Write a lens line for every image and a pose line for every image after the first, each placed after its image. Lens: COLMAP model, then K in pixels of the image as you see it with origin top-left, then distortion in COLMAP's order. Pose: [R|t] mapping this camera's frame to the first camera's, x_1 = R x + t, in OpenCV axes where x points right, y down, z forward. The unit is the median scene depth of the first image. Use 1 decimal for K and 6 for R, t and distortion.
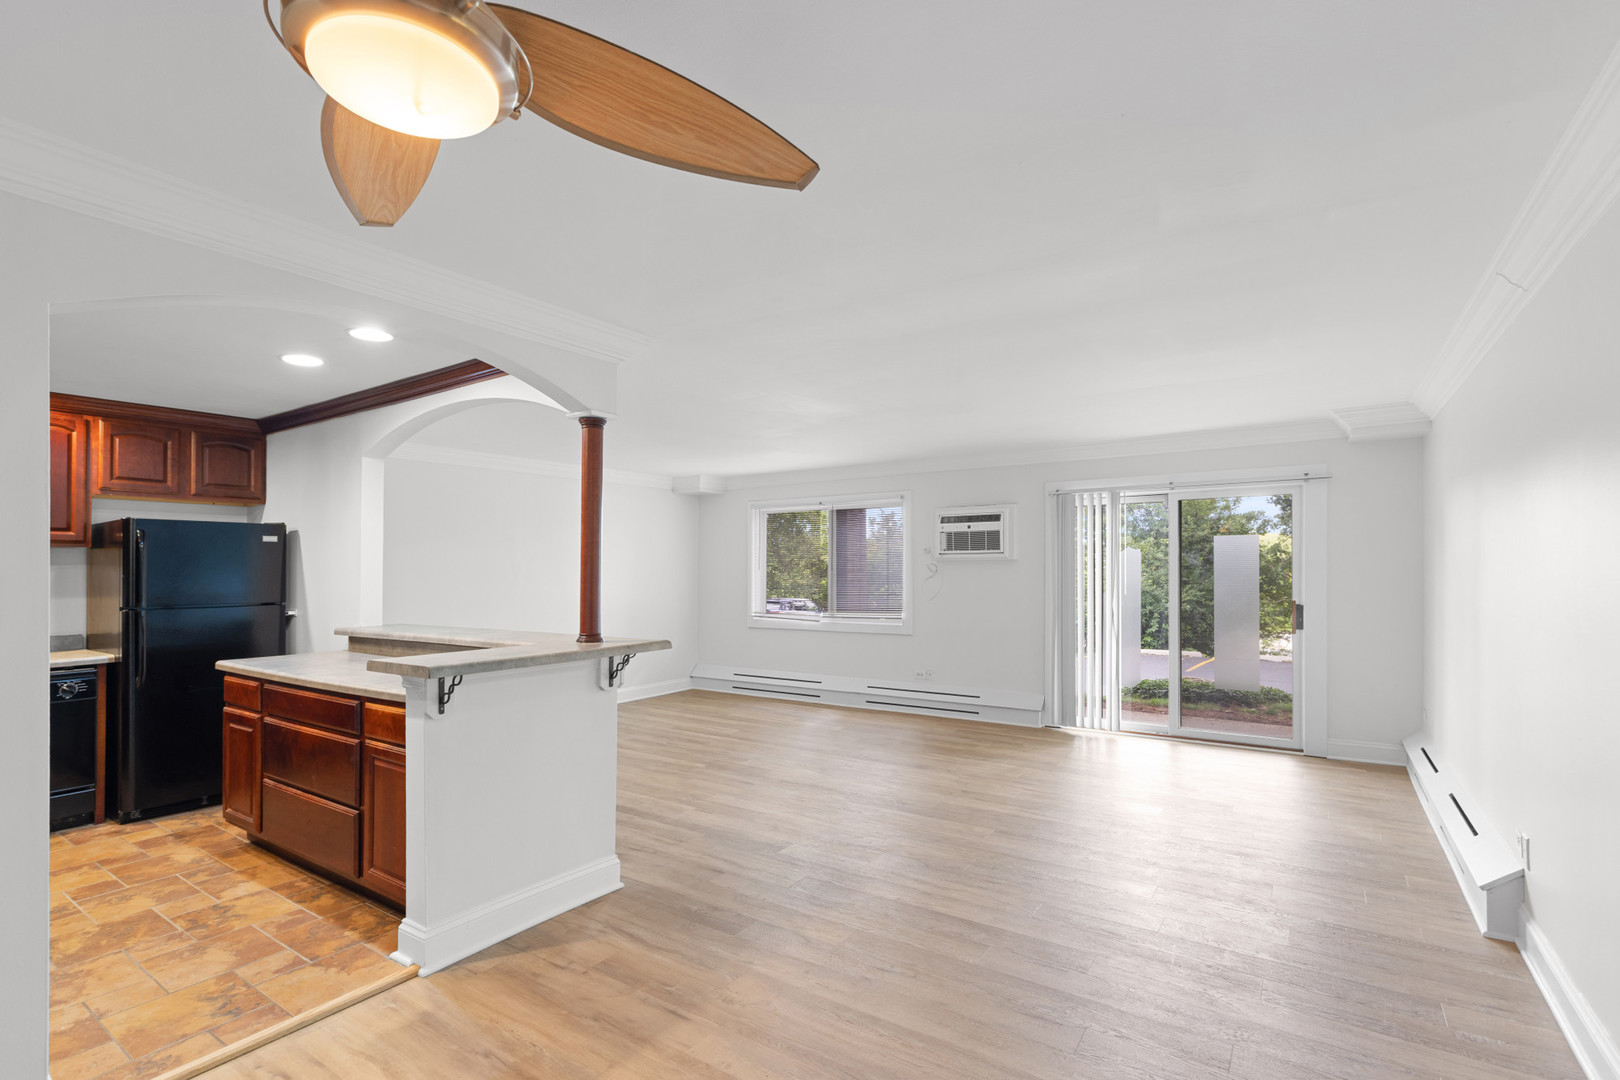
lens RADIAL K [[737.7, 0, 803.0], [0, 737.7, 556.0], [0, 0, 1]] dist [0.002435, 0.000079]
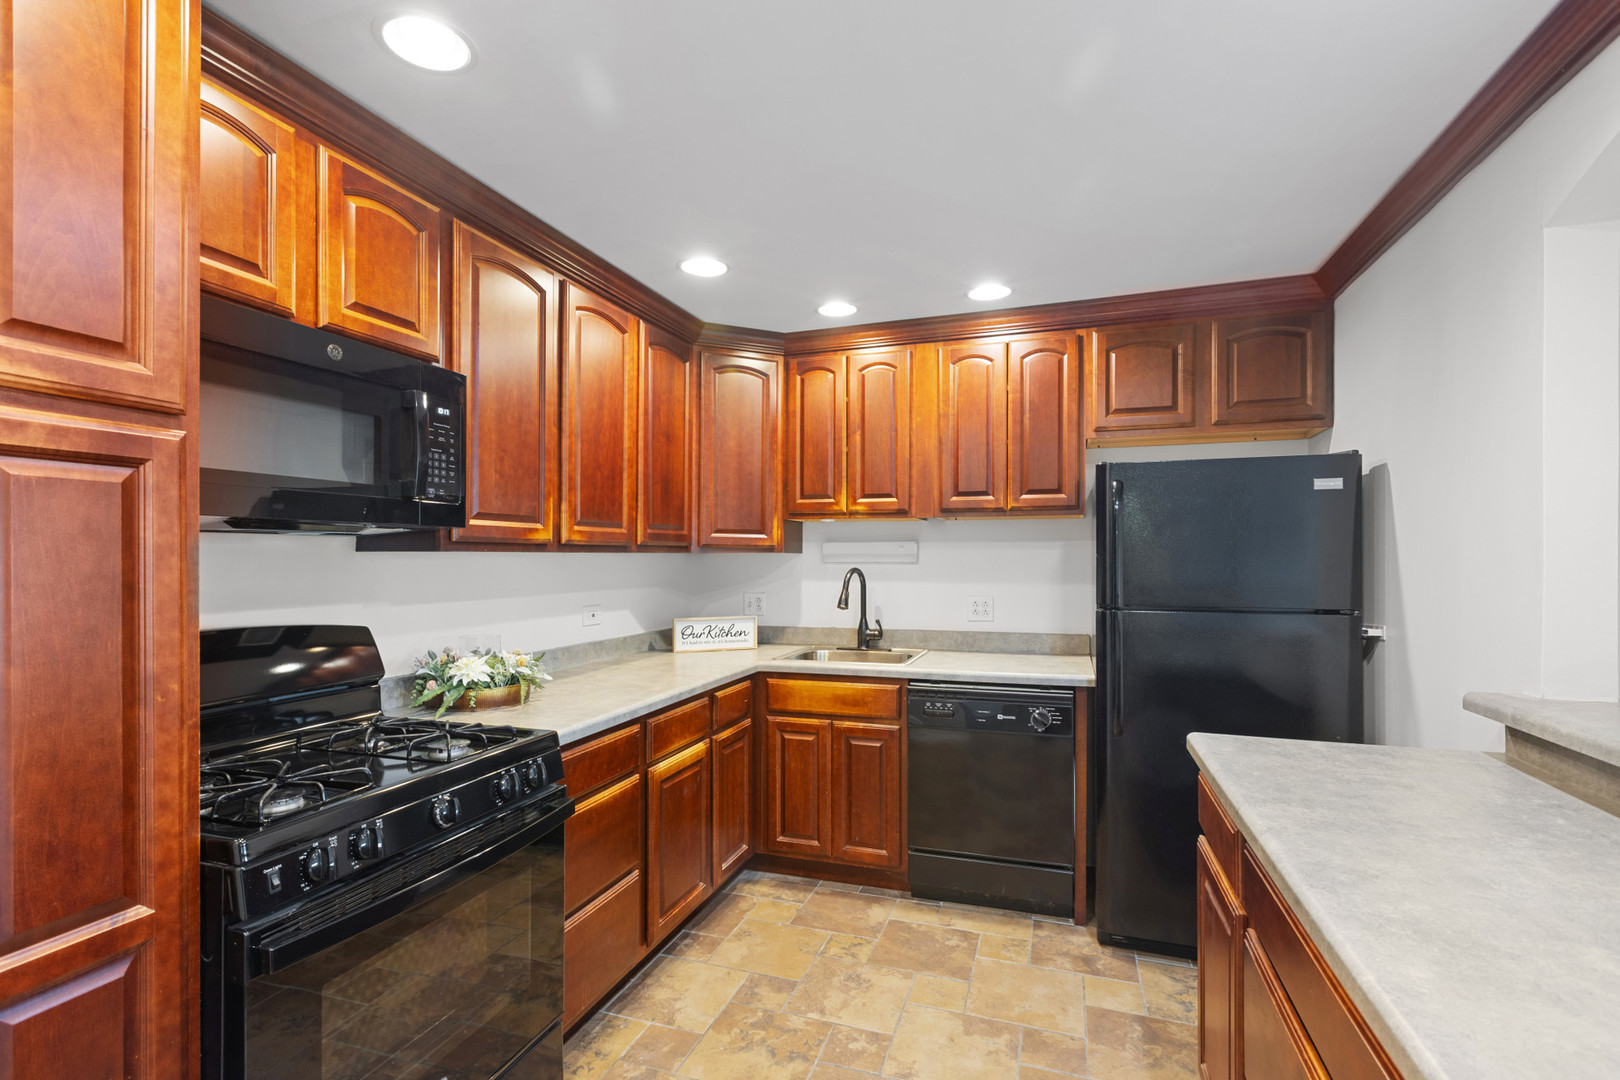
lens RADIAL K [[760.3, 0, 805.3], [0, 760.3, 556.6], [0, 0, 1]] dist [0.002491, -0.000320]
pose [[0.262366, 0.007392, -0.964940, -0.323662], [0.021636, 0.999674, 0.013541, 0.012316], [0.964726, -0.024430, 0.262120, 0.537014]]
